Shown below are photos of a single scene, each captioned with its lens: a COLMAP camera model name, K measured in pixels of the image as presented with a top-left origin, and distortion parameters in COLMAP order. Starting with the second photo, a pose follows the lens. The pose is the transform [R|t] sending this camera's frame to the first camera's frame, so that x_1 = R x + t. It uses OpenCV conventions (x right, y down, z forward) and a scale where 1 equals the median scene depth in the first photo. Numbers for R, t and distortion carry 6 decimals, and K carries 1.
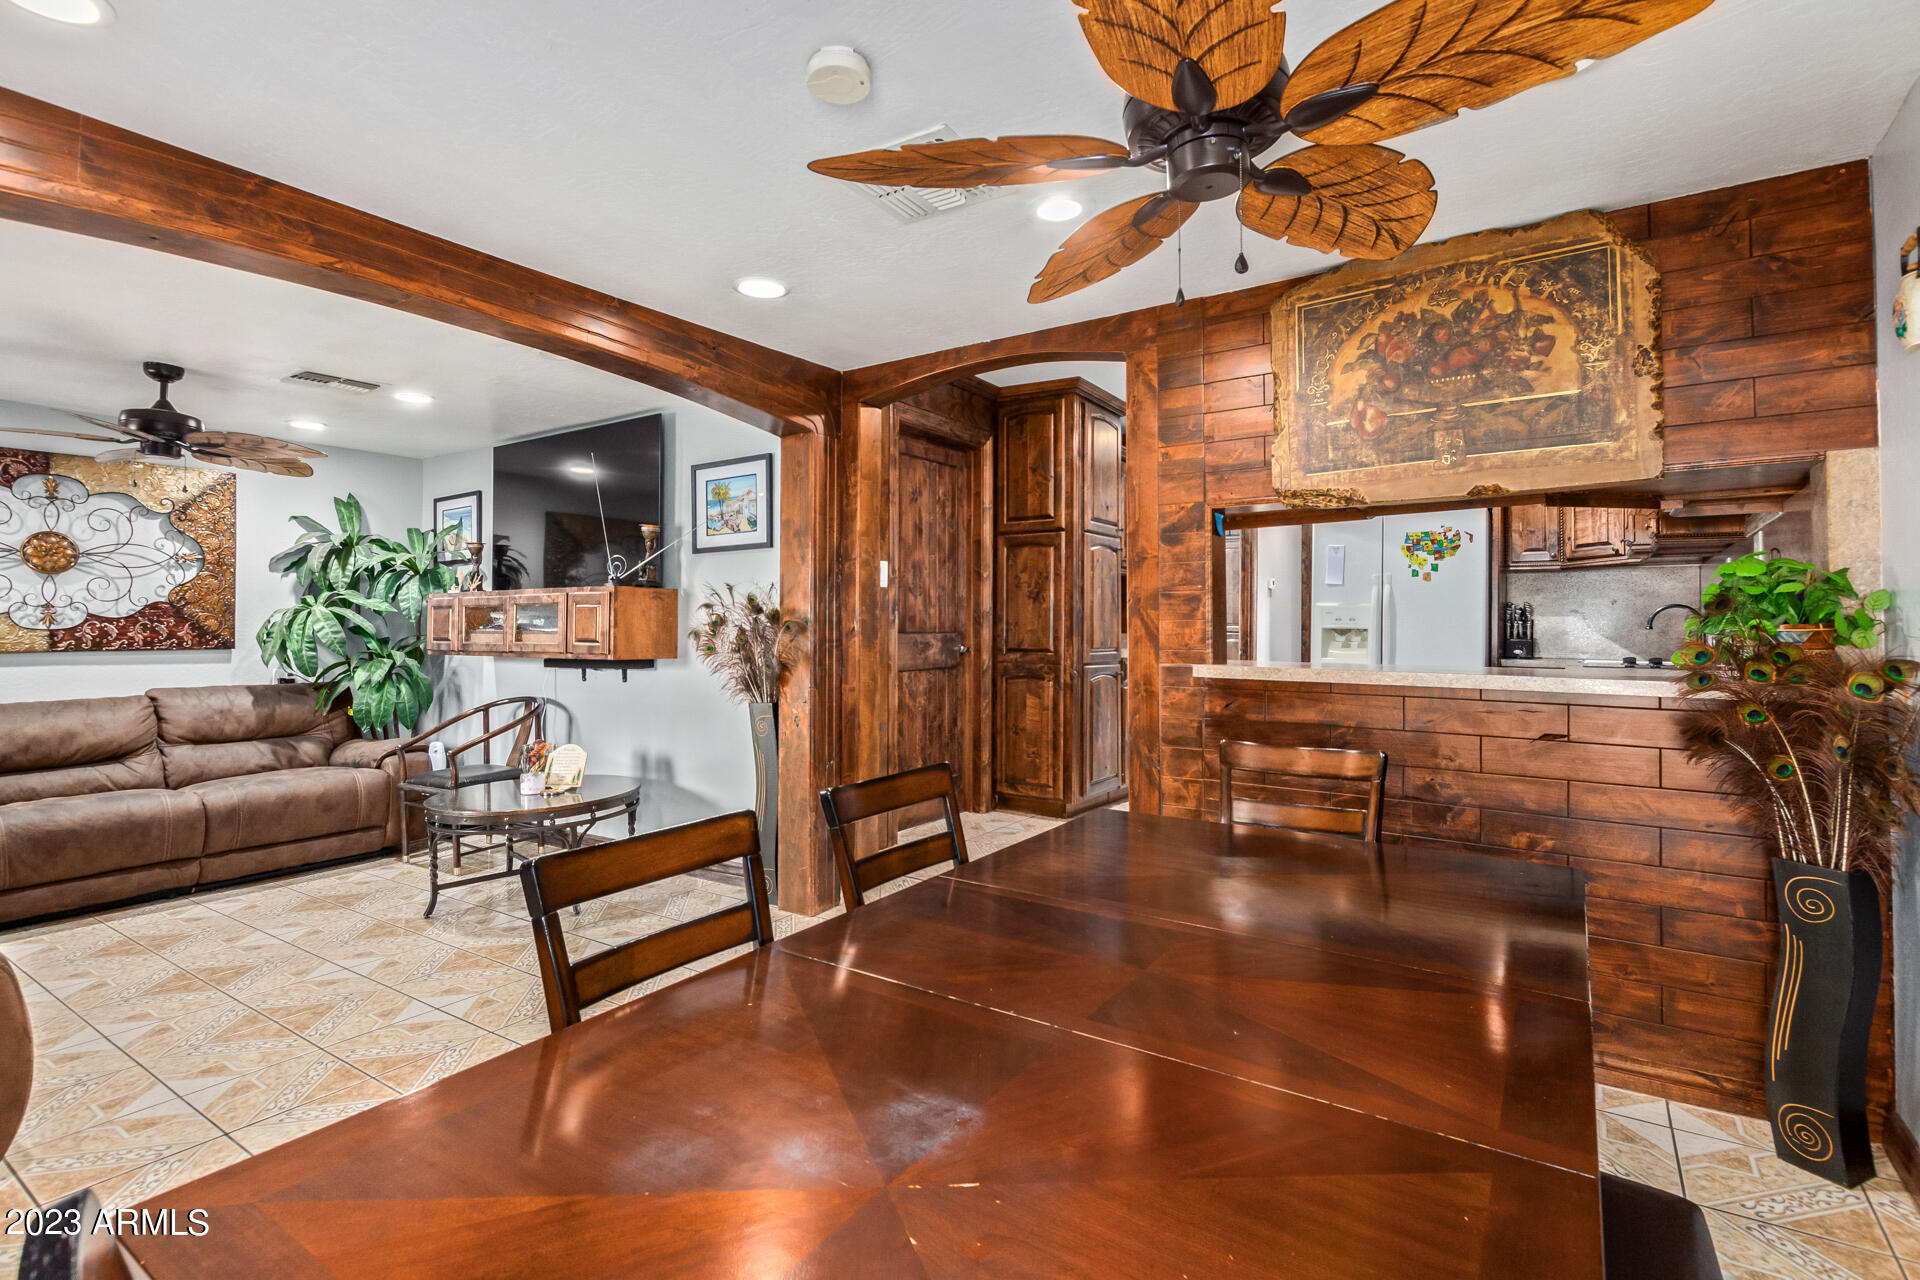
lens RADIAL K [[913.7, 0, 965.2], [0, 913.7, 627.2], [0, 0, 1]] dist [0.006808, 0.000237]
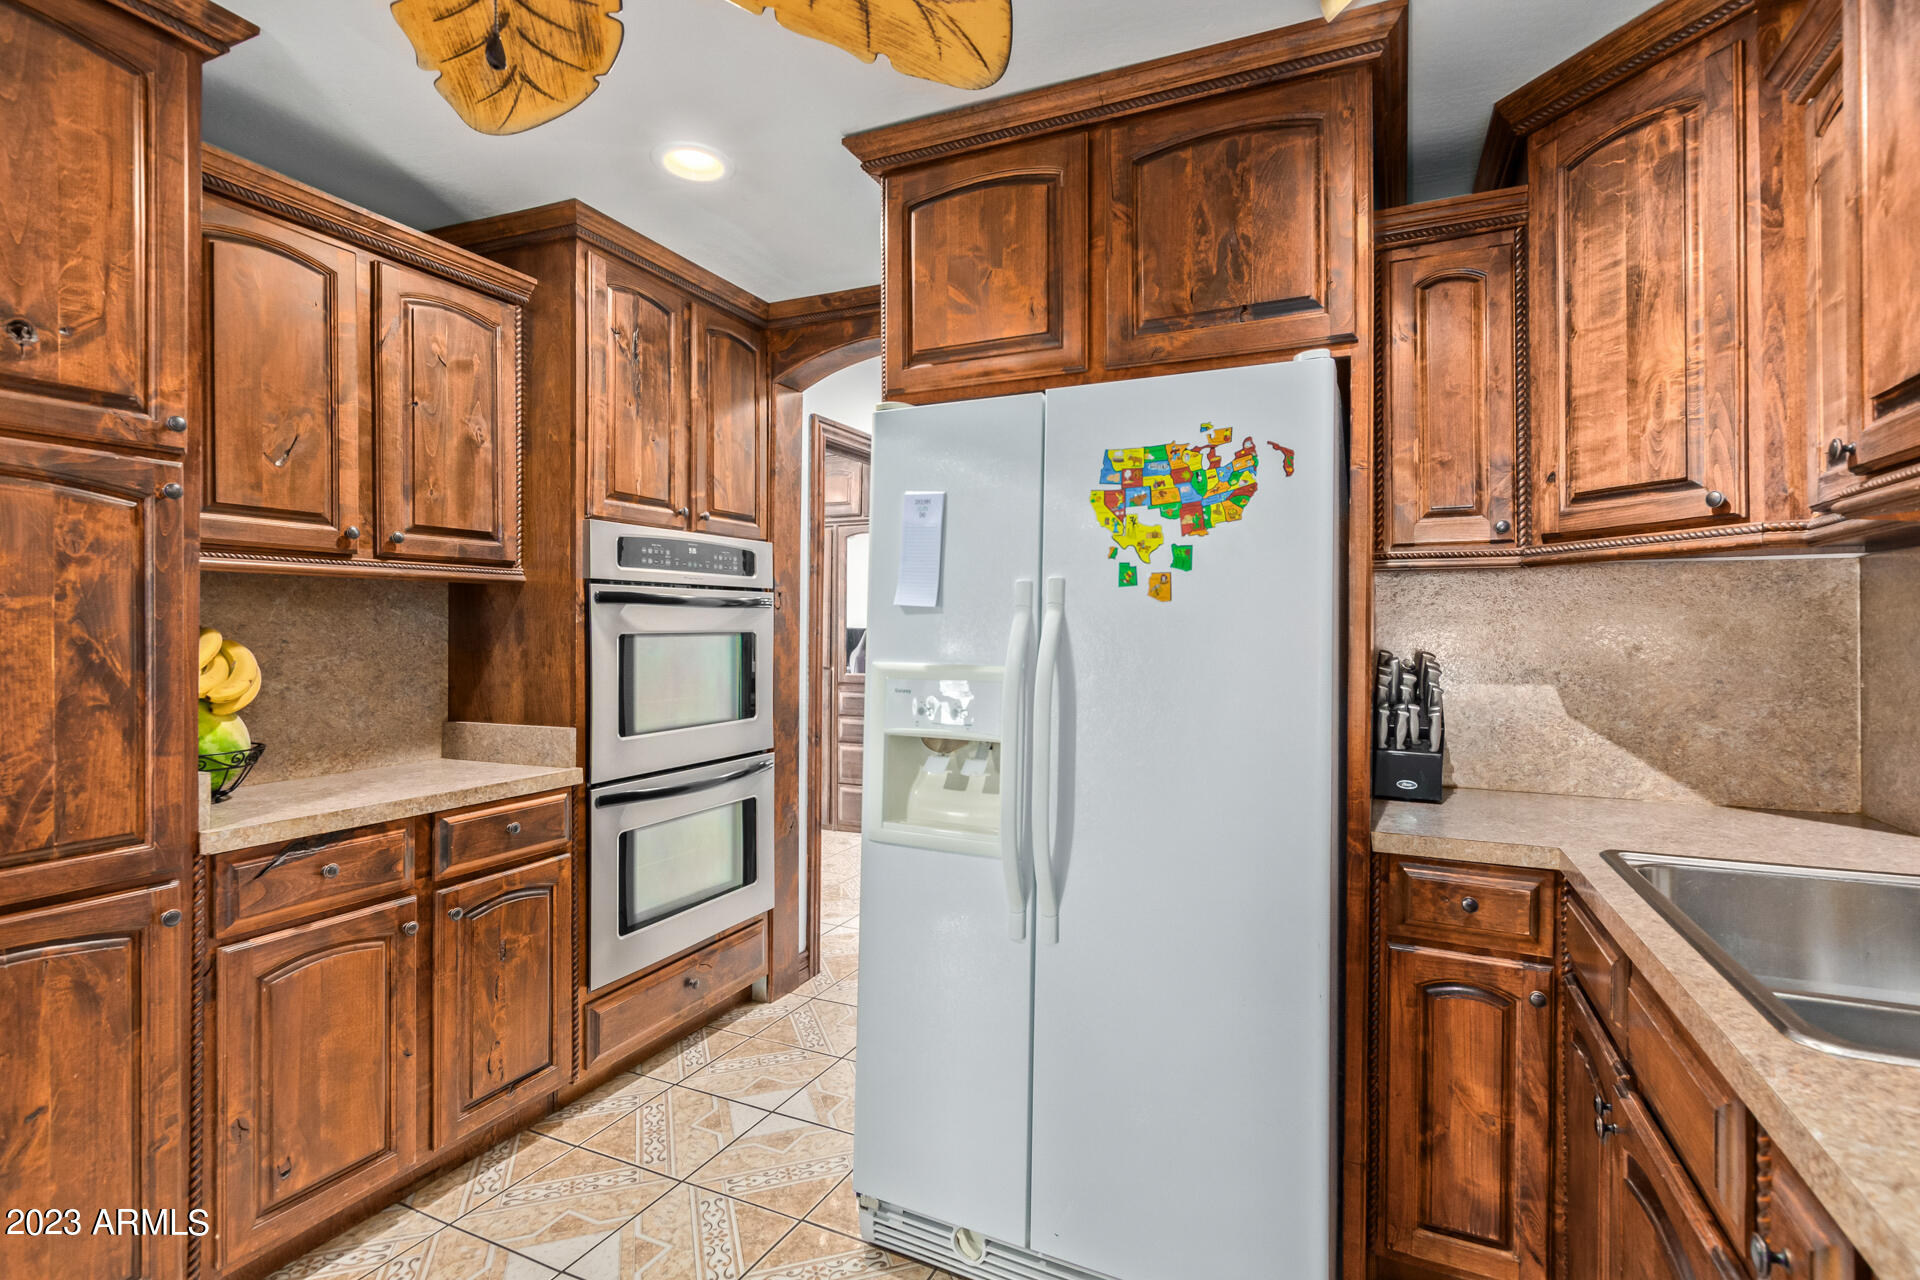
lens RADIAL K [[913.7, 0, 951.3], [0, 913.7, 633.6], [0, 0, 1]] dist [0.006808, 0.000237]
pose [[0.989187, -0.004554, 0.146587, 0.381440], [0.005443, 0.999969, -0.005663, -0.036524], [-0.146556, 0.006400, 0.989182, 0.688068]]
